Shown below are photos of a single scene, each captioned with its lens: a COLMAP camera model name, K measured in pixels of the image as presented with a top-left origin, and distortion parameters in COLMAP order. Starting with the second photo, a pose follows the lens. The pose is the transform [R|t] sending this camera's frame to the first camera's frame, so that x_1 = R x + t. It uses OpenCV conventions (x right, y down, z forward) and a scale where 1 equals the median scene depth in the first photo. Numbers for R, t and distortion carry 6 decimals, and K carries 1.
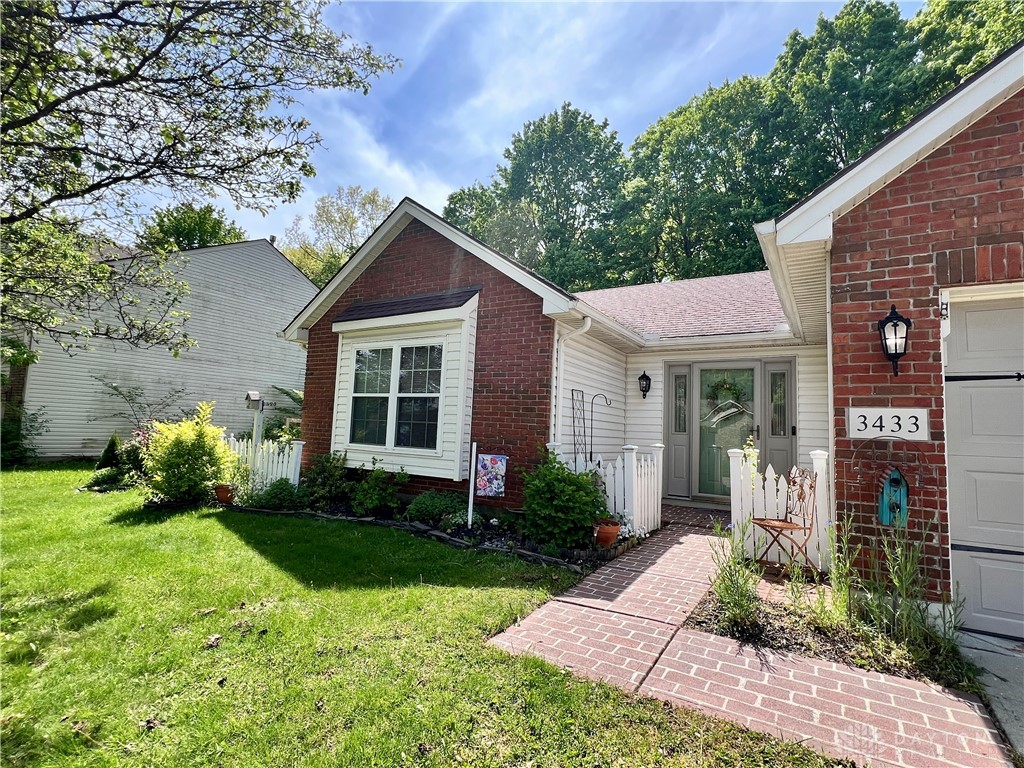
lens RADIAL K [[507.6, 0, 512.0], [0, 507.6, 385.2], [0, 0, 1]] dist [0.001459, -0.000424]
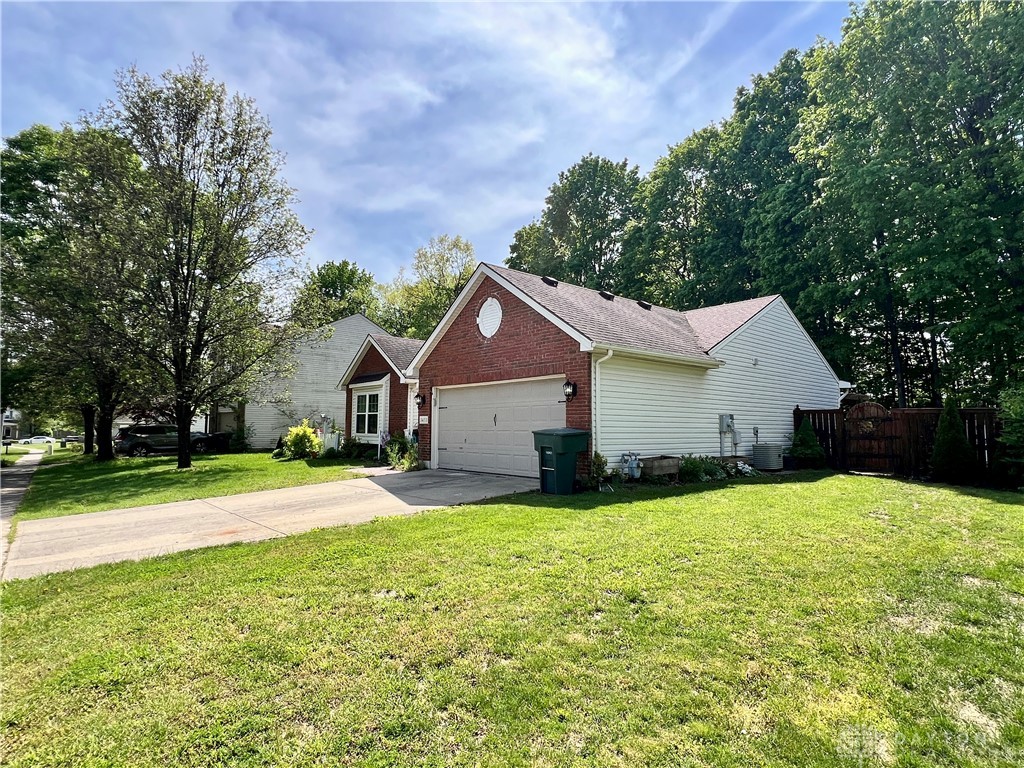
lens RADIAL K [[542.1, 0, 507.3], [0, 542.1, 380.3], [0, 0, 1]] dist [-0.000404, -0.000120]
pose [[0.954988, -0.063328, -0.289806, 1.221618], [0.062741, 0.997966, -0.011325, -0.070432], [0.289934, -0.007367, 0.957018, -1.382409]]
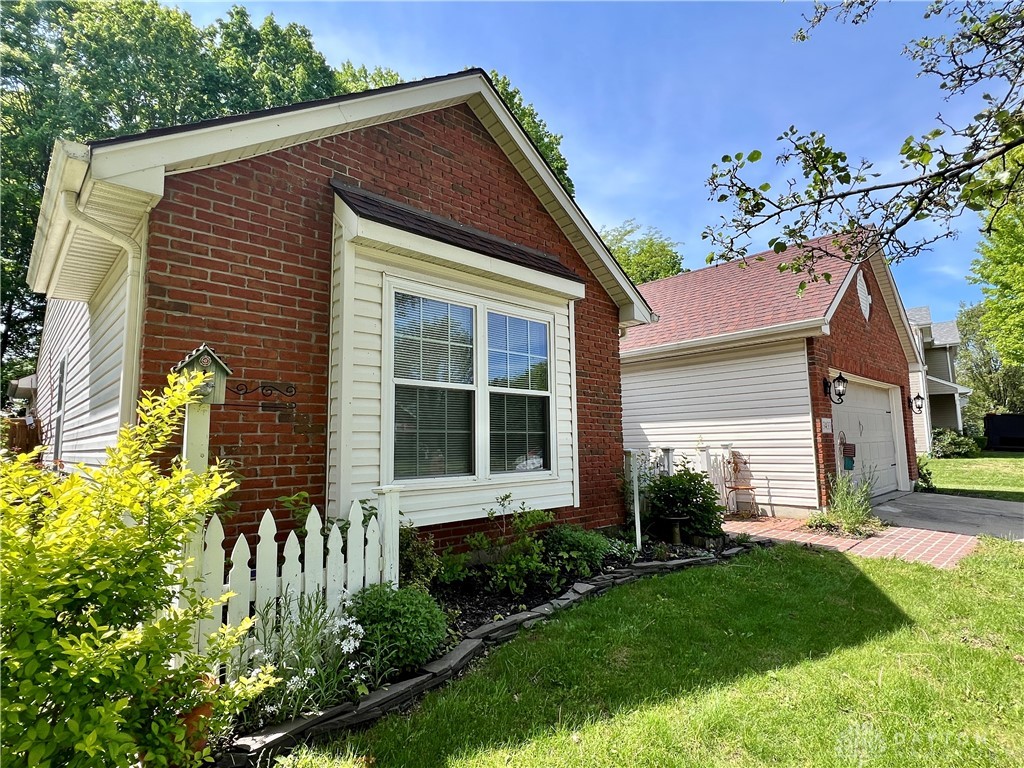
lens RADIAL K [[542.1, 0, 507.0], [0, 542.1, 386.0], [0, 0, 1]] dist [-0.000404, -0.000120]
pose [[0.250552, 0.055763, 0.966496, -0.837391], [-0.061469, 0.997242, -0.041602, 0.041507], [-0.966150, -0.048986, 0.253289, 0.801411]]
